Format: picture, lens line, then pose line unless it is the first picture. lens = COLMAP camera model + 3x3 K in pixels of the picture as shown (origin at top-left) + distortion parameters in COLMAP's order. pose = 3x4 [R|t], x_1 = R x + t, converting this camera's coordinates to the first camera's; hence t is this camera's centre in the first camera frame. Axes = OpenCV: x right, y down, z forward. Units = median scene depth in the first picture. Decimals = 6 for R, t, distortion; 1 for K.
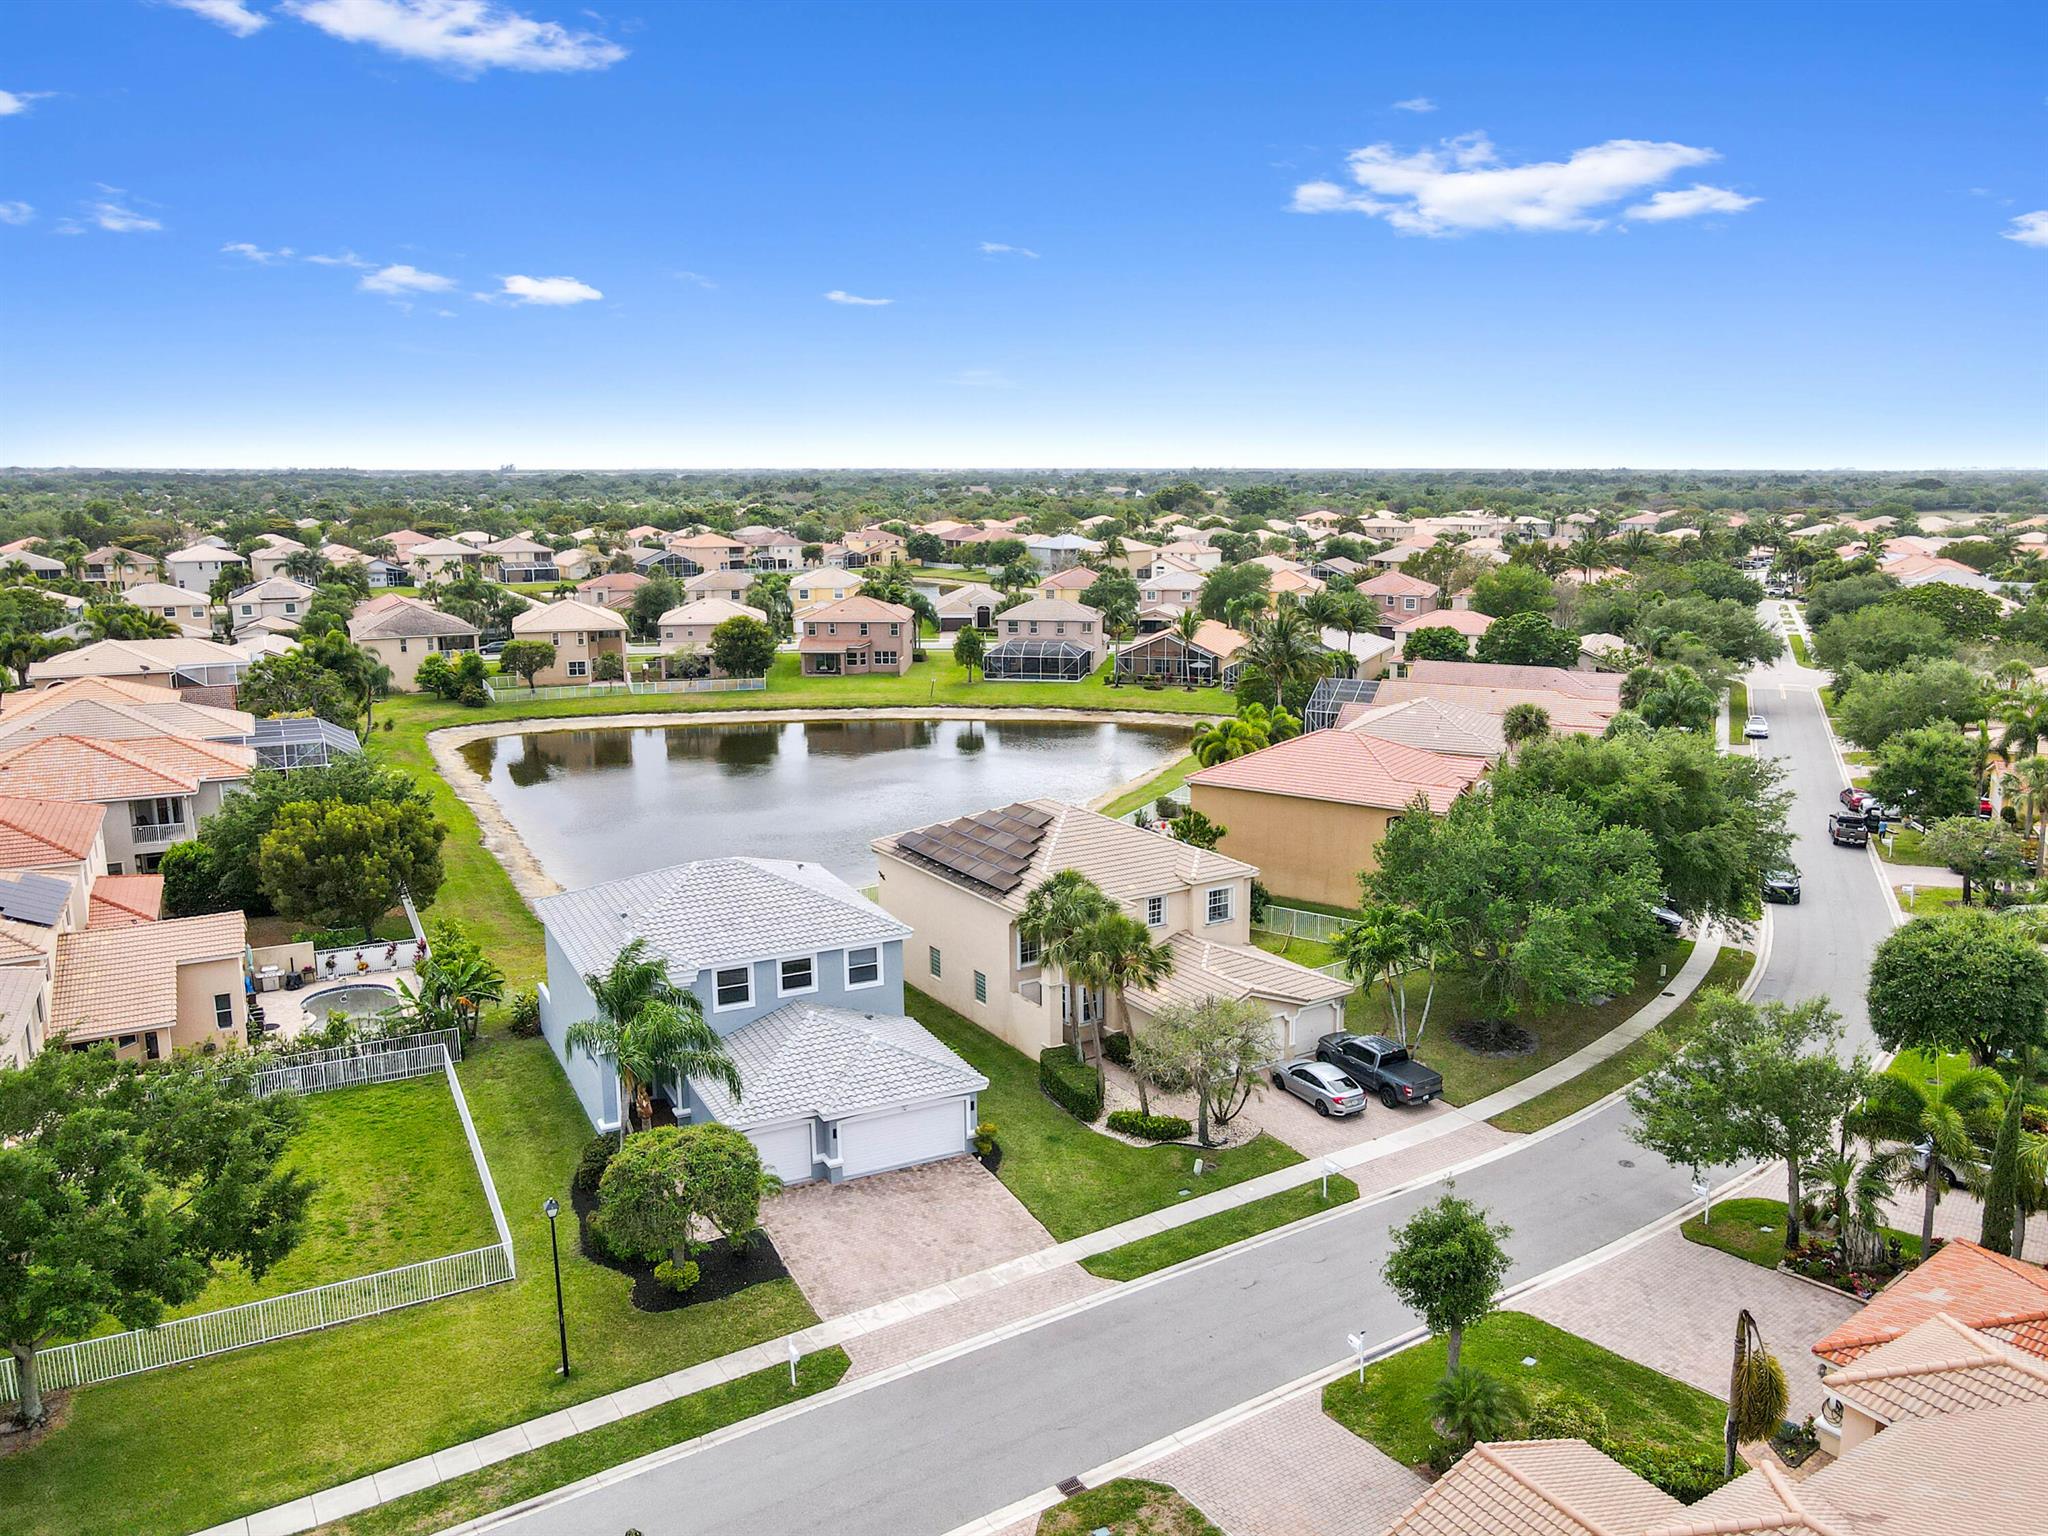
lens RADIAL K [[1510.8, 0, 1024.0], [0, 1510.8, 768.0], [0, 0, 1]] dist [-0.007477, 0.046518]
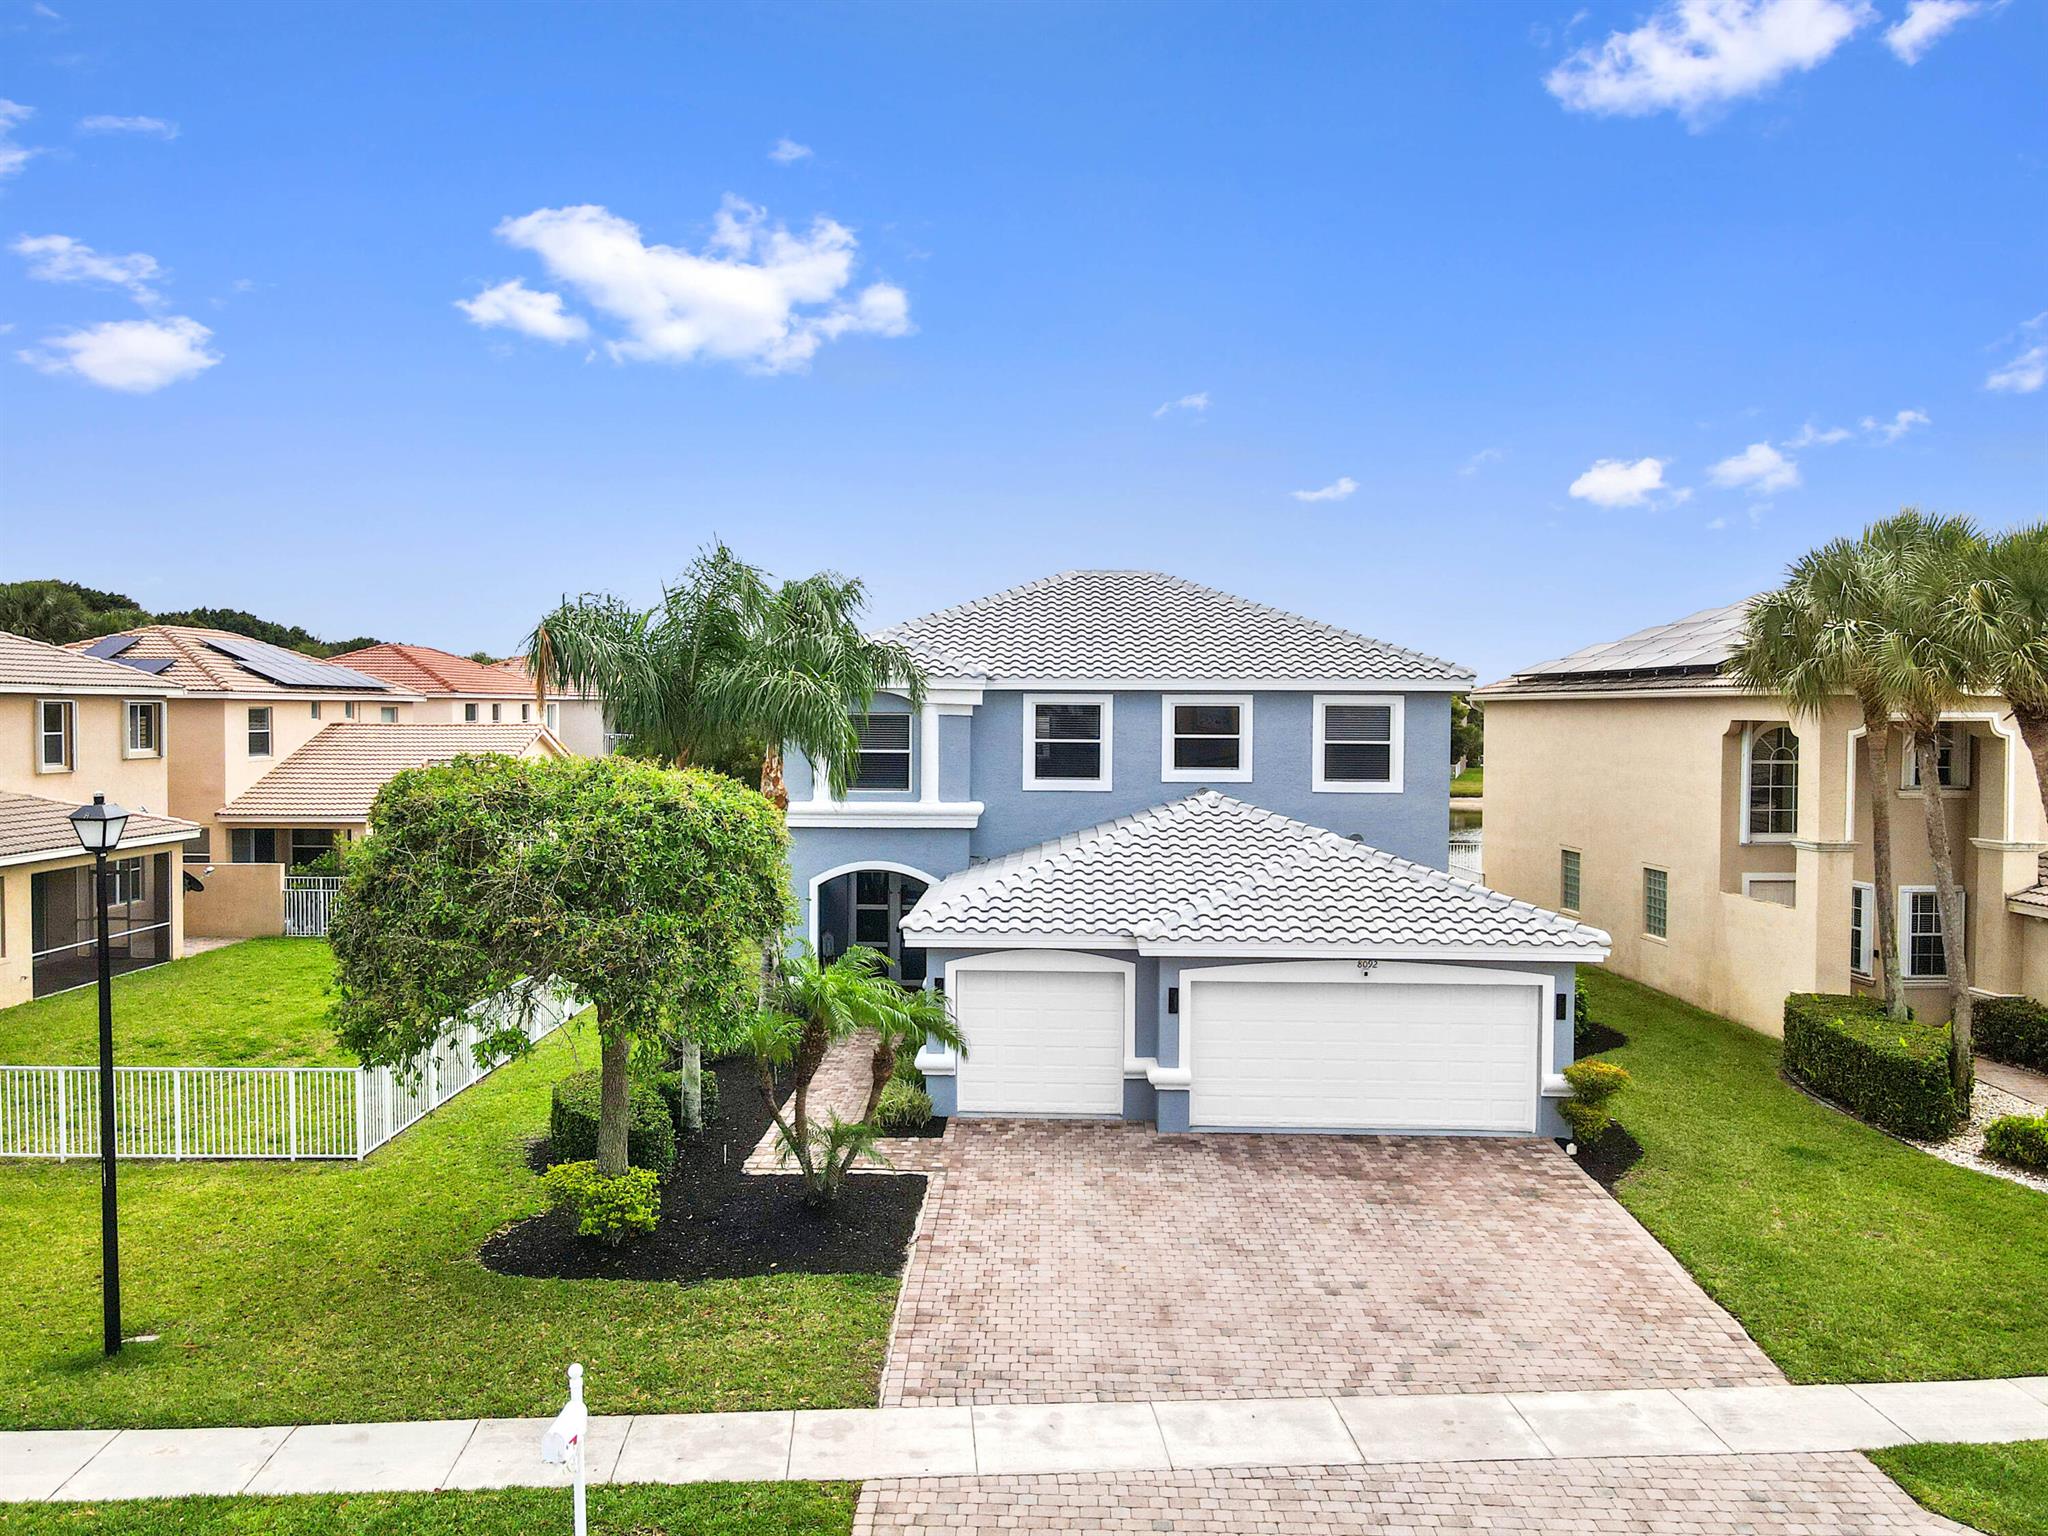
lens RADIAL K [[1510.8, 0, 1024.0], [0, 1510.8, 768.0], [0, 0, 1]] dist [-0.007477, 0.046518]
pose [[0.877836, 0.022770, -0.478419, 0.027591], [-0.098787, 0.986000, -0.134333, 0.231411], [0.468662, 0.165184, 0.867796, 0.608015]]
